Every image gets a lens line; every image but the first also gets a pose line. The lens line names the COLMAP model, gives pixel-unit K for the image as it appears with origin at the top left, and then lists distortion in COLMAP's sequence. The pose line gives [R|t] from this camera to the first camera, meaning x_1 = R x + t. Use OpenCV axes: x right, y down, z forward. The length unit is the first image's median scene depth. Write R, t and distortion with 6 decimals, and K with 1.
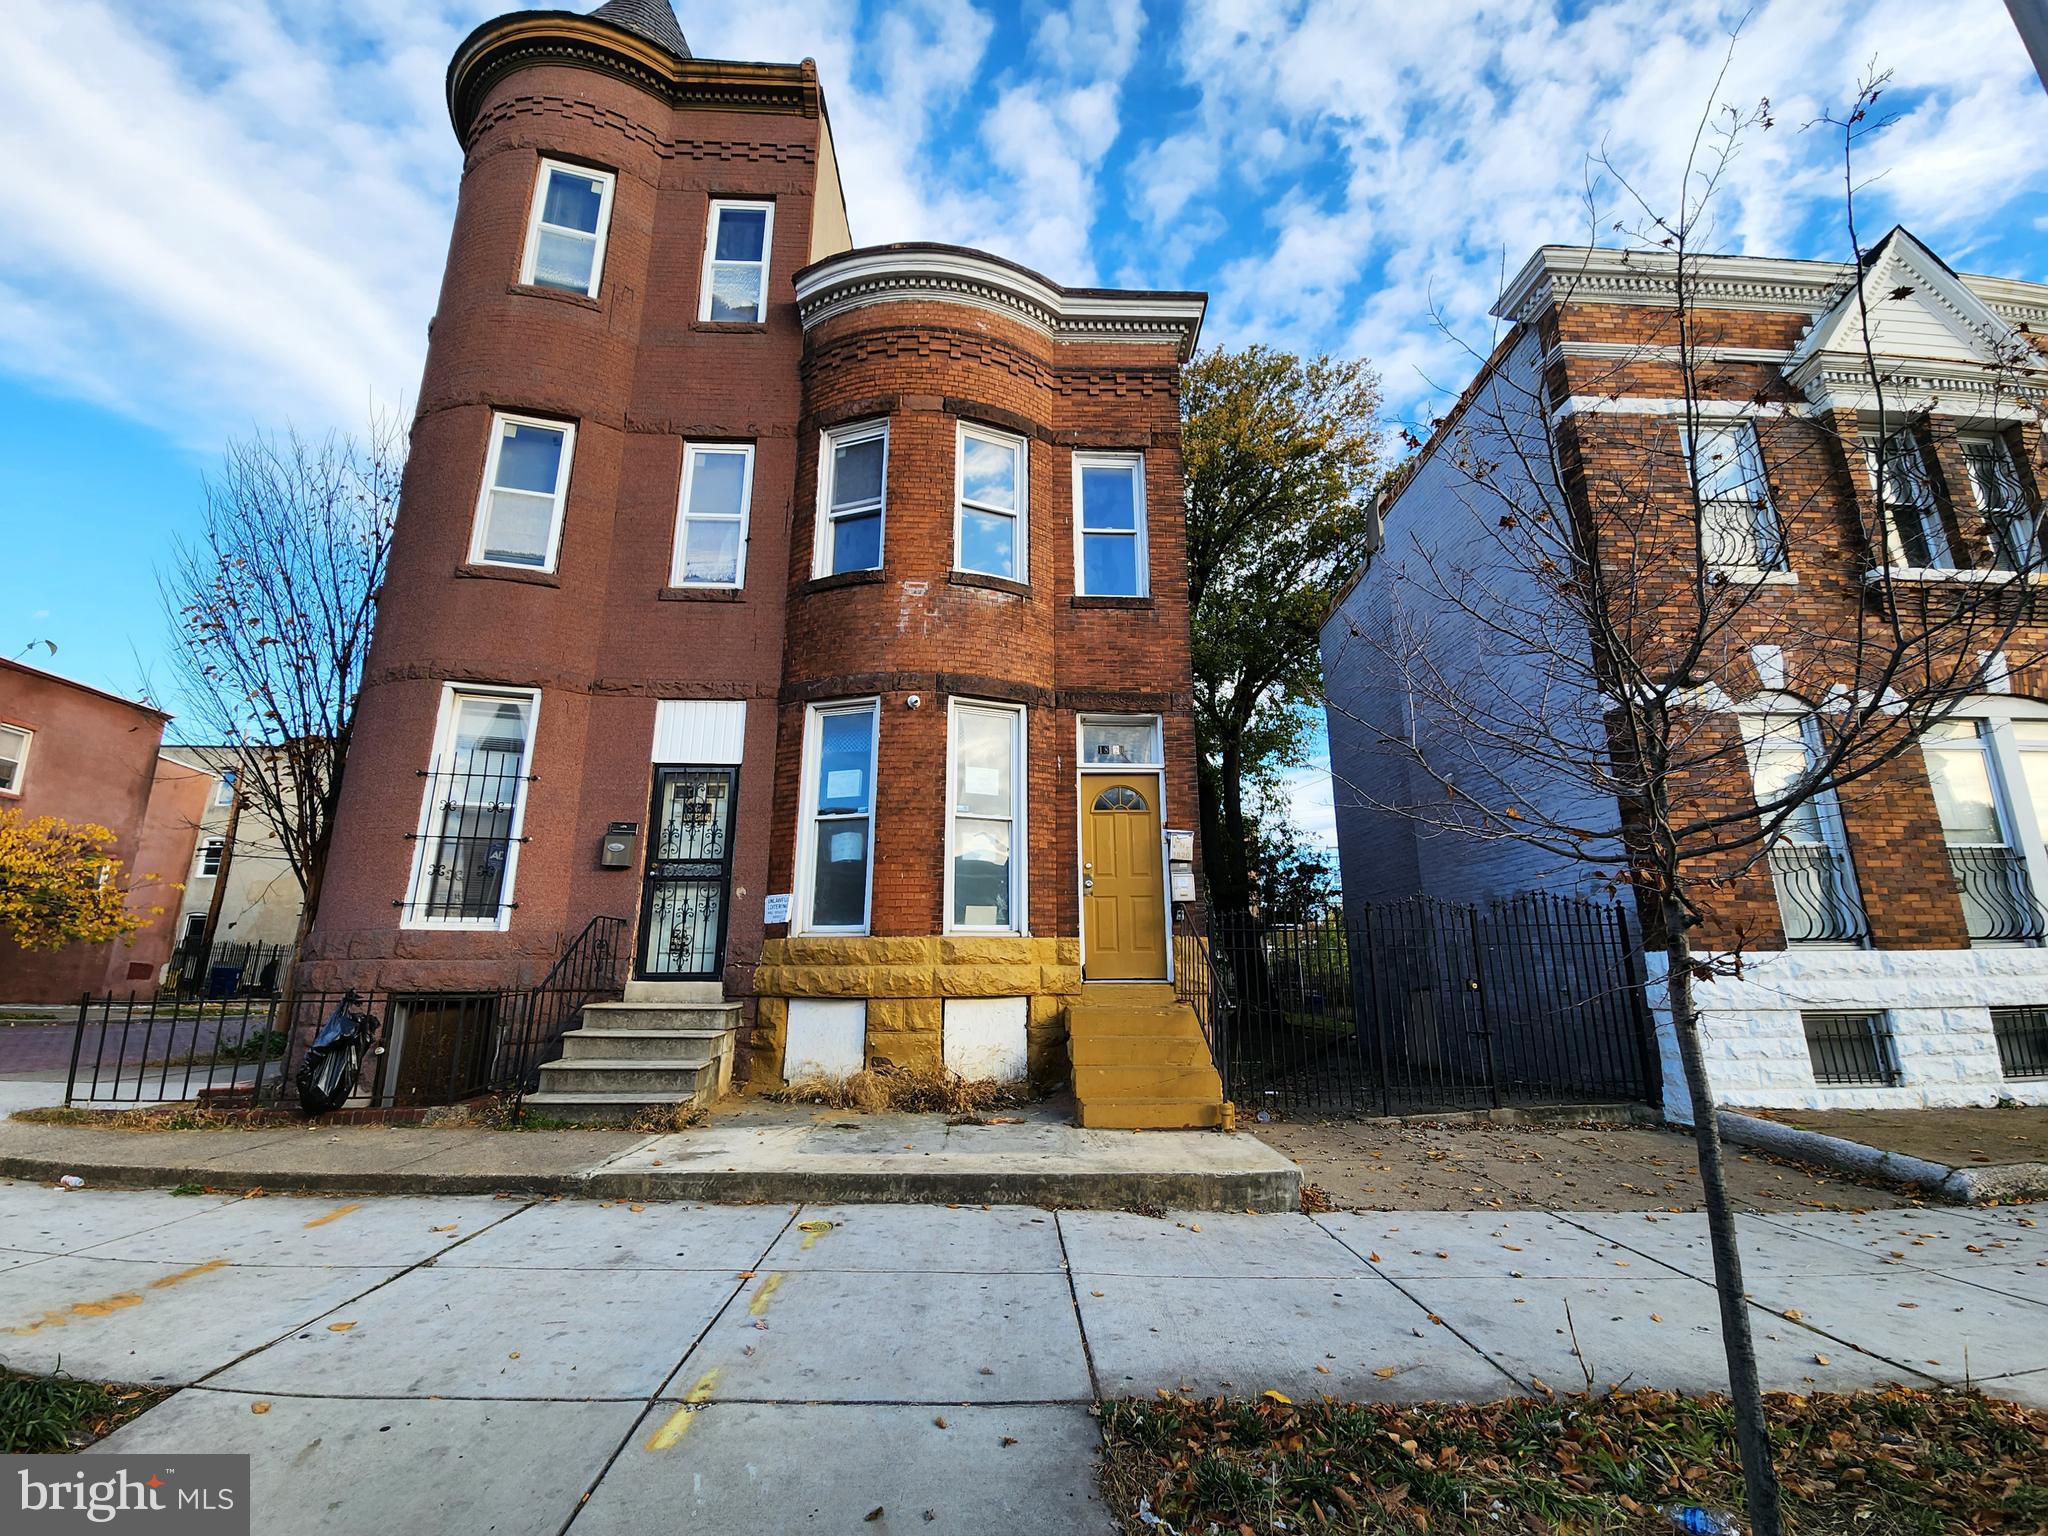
lens RADIAL K [[820.0, 0, 1024.0], [0, 820.0, 768.0], [0, 0, 1]] dist [0.001181, -0.000359]
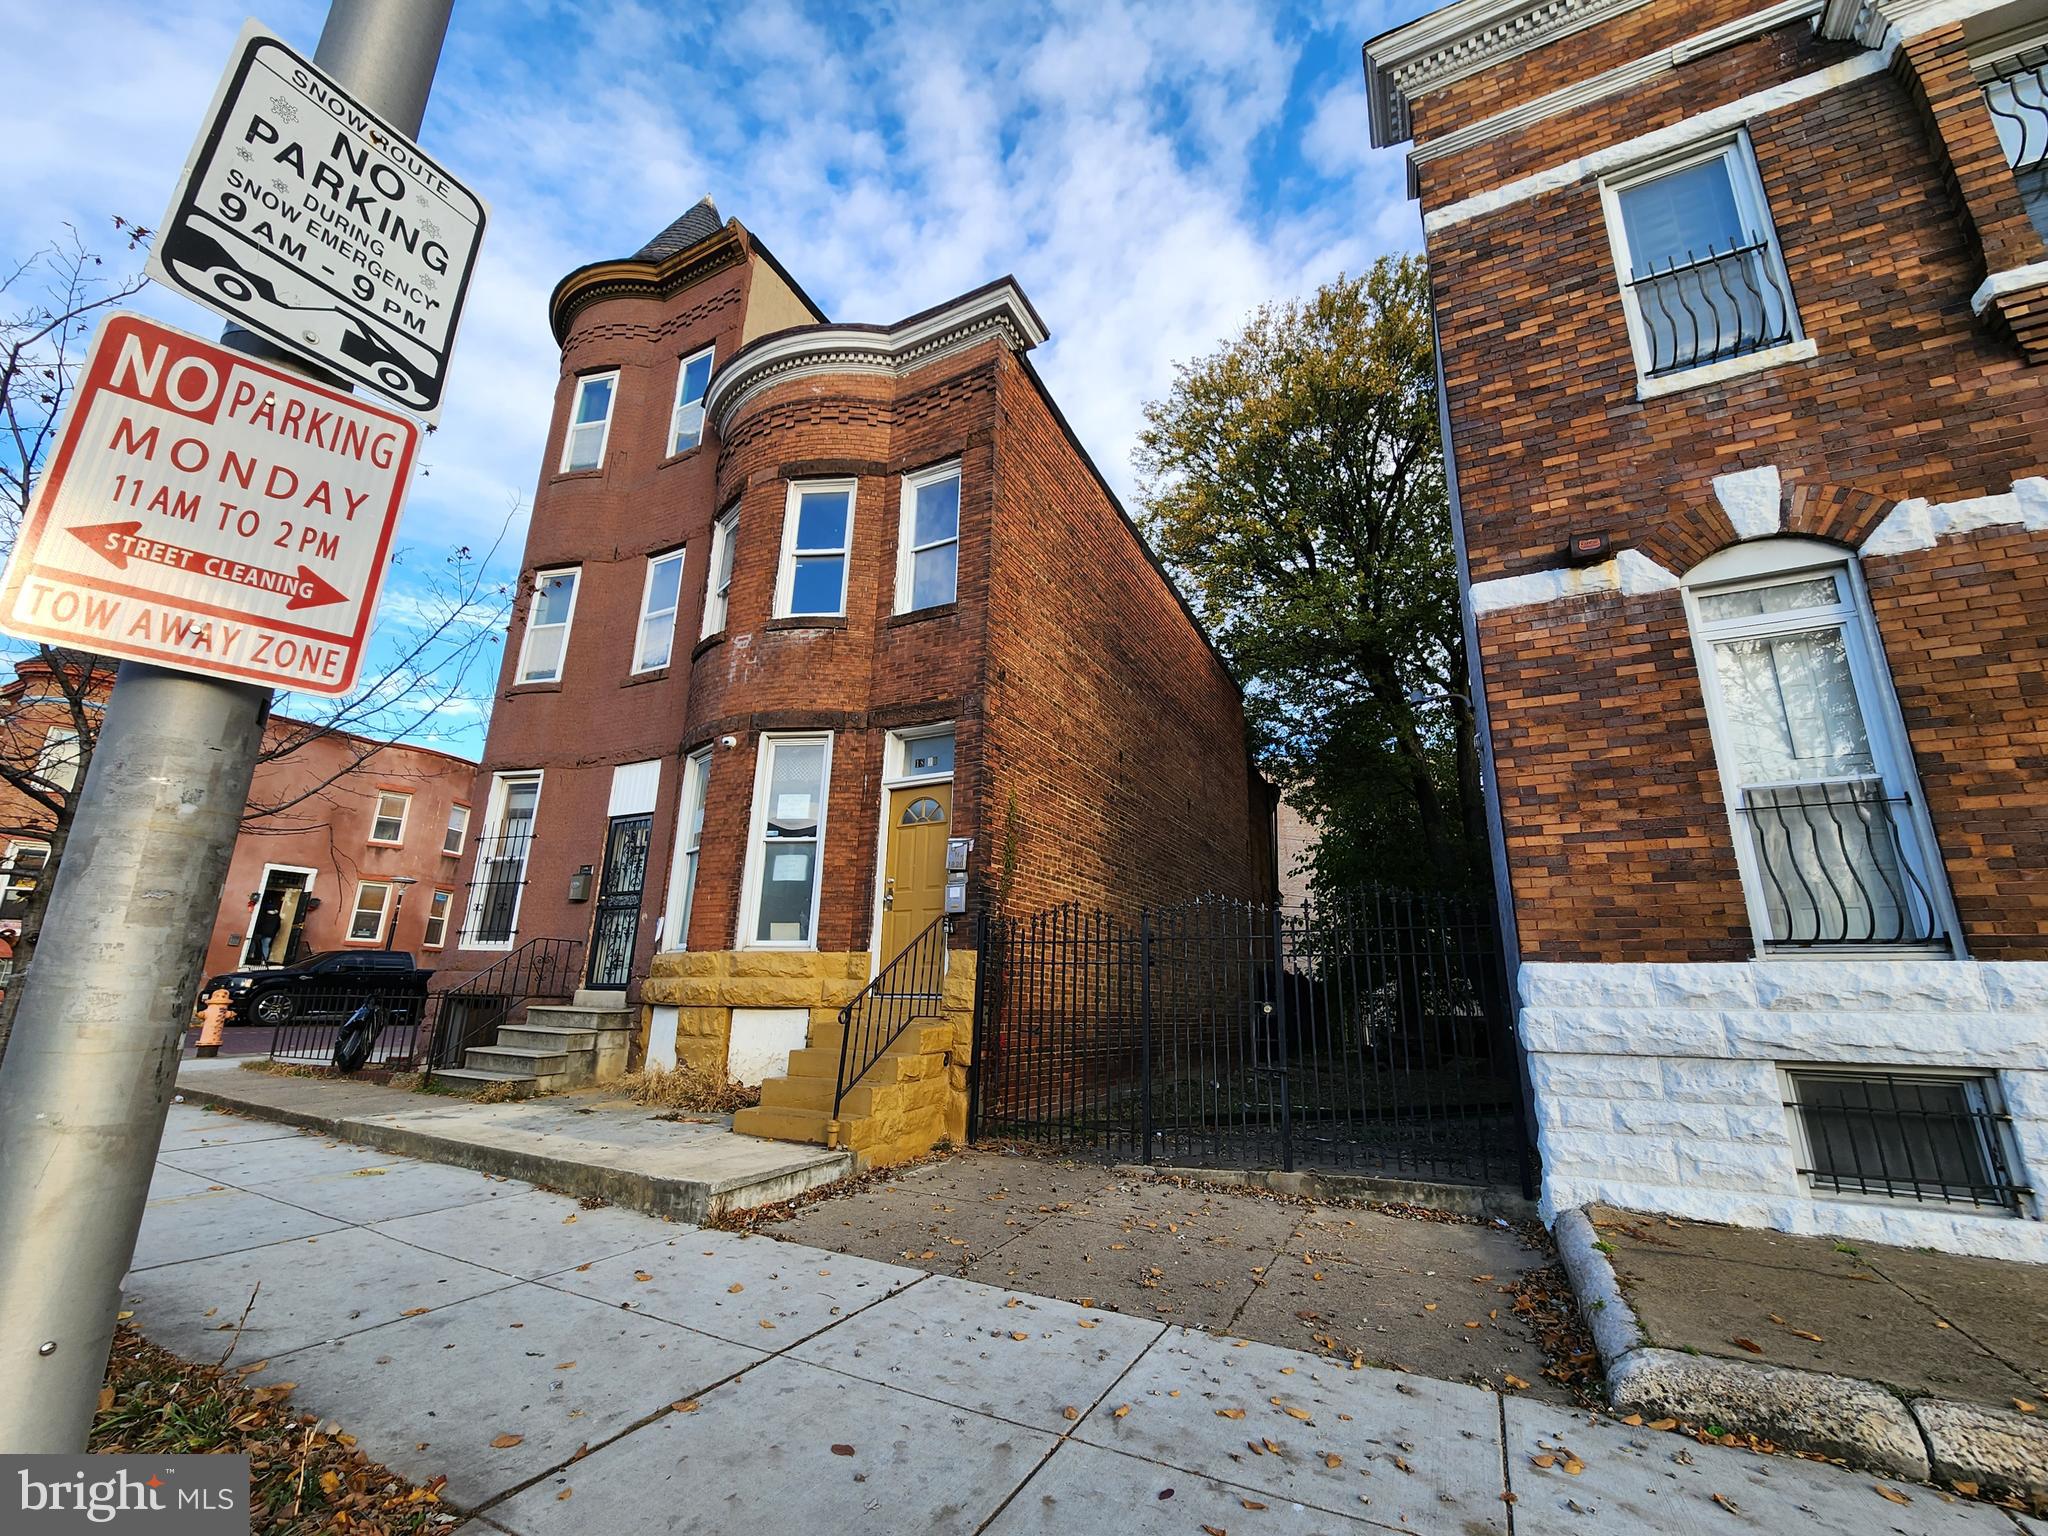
lens RADIAL K [[820.0, 0, 1024.0], [0, 820.0, 768.0], [0, 0, 1]] dist [0.001181, -0.000359]
pose [[0.872462, -0.116542, -0.474582, 0.732488], [0.098805, 0.993158, -0.062246, 0.062830], [0.478589, 0.007416, 0.878008, 0.201459]]
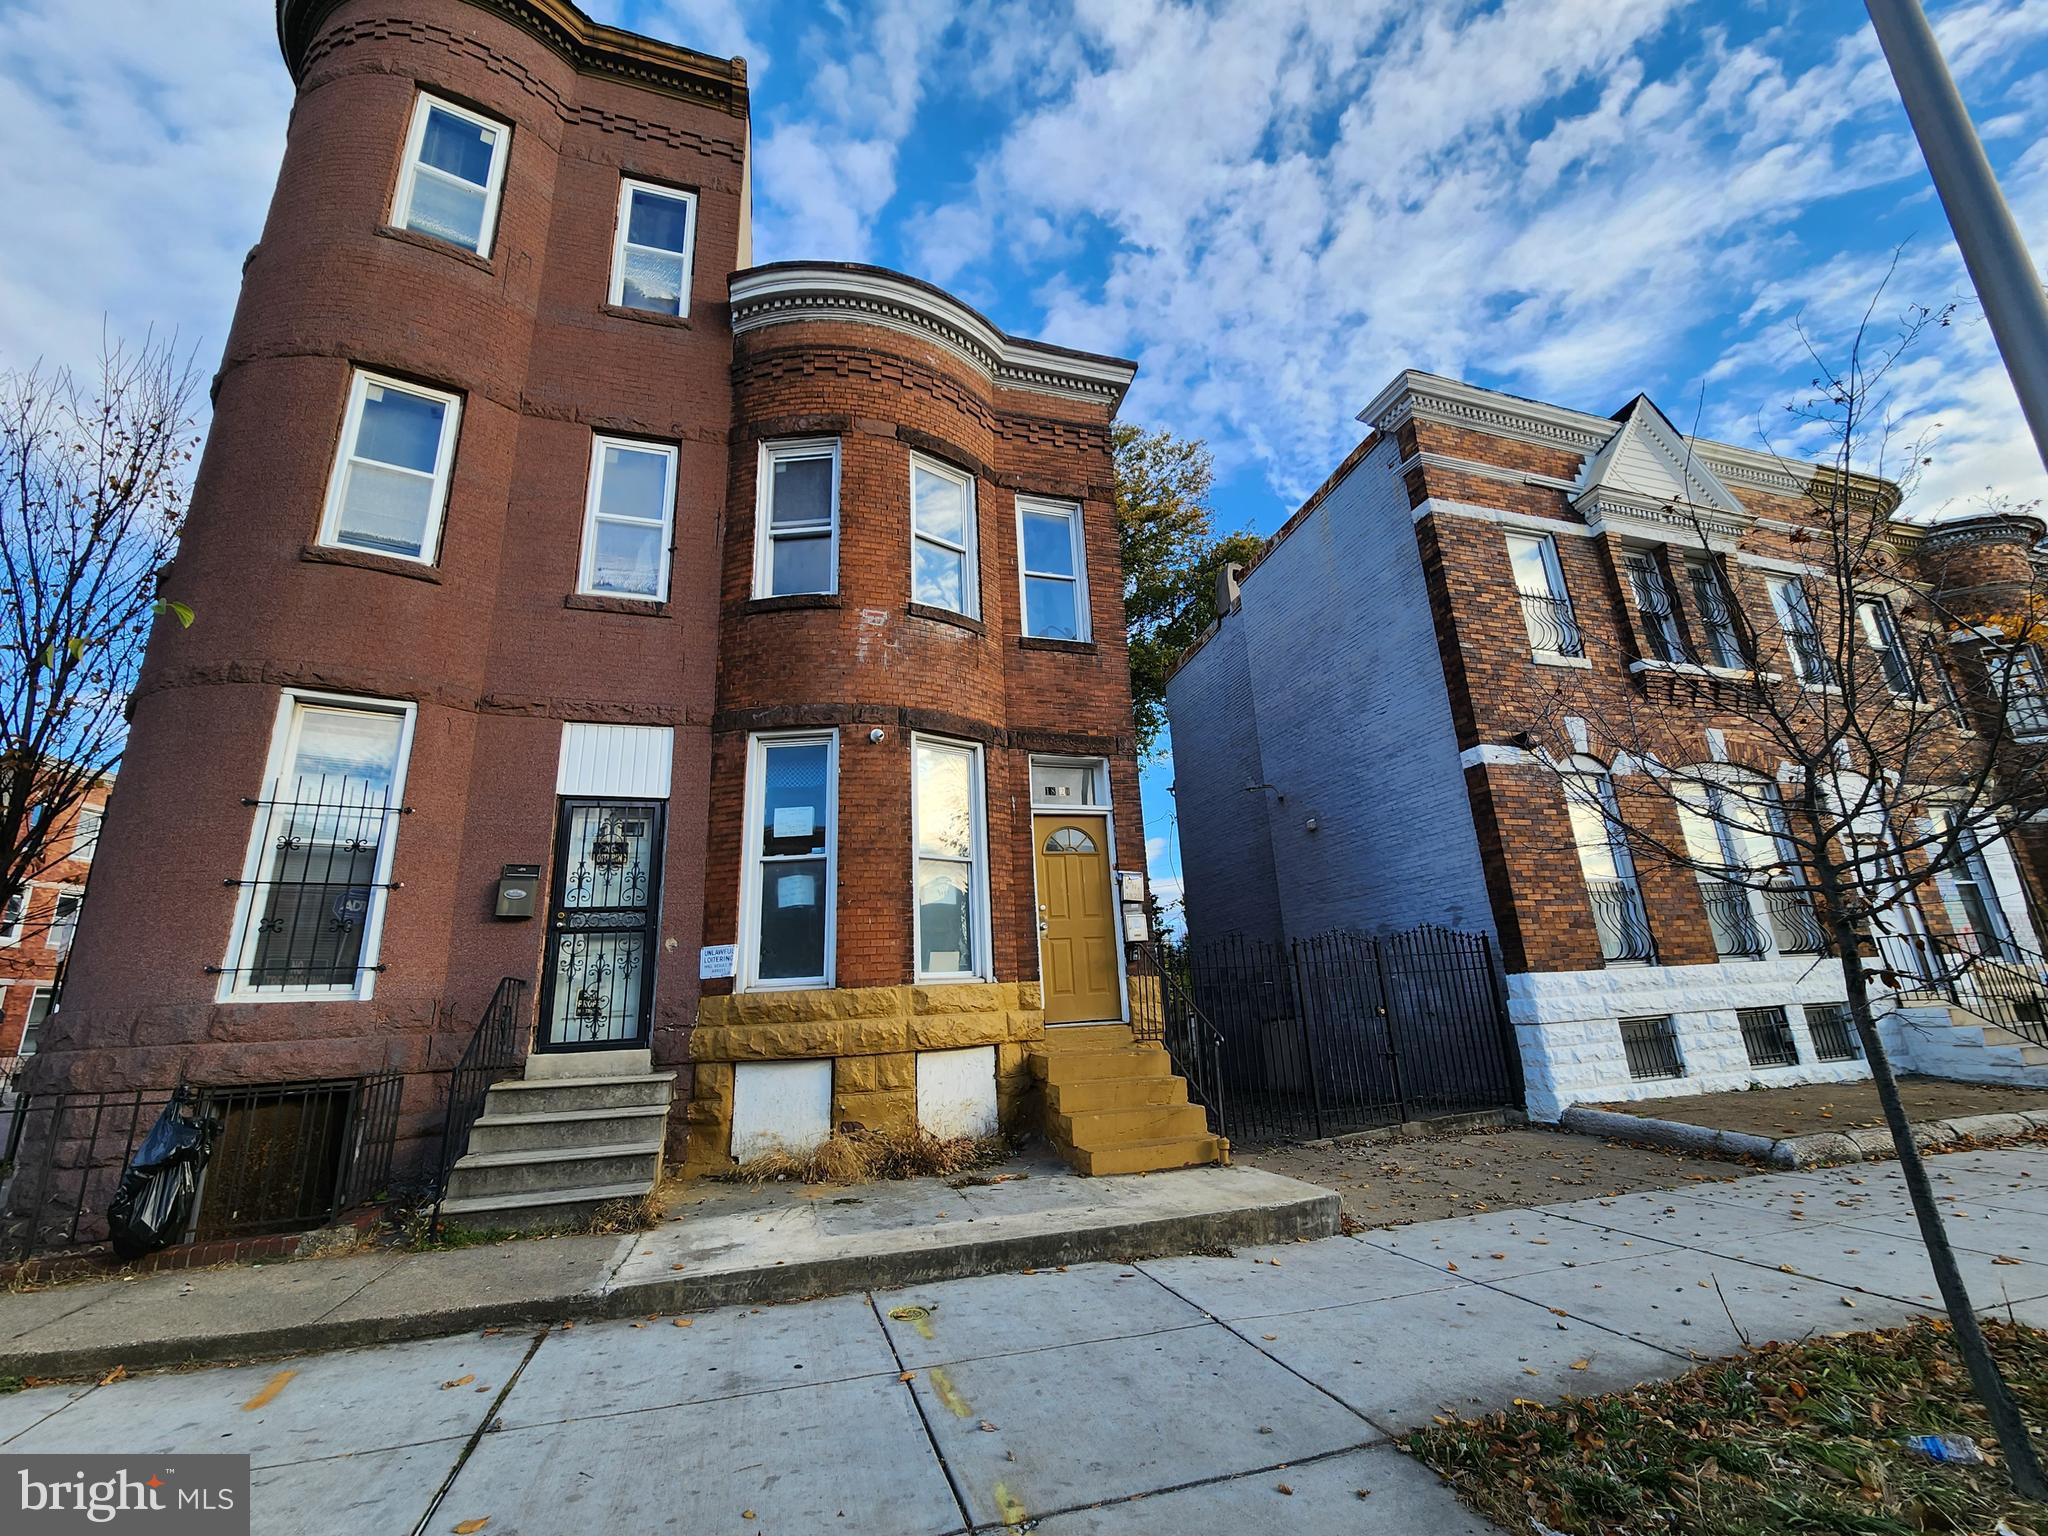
lens RADIAL K [[828.9, 0, 1024.0], [0, 828.9, 768.0], [0, 0, 1]] dist [-0.002009, -0.000793]
pose [[0.964386, 0.028869, 0.262920, -0.216608], [-0.015292, 0.998449, -0.053539, 0.004894], [-0.264058, 0.047612, 0.963331, 0.036063]]
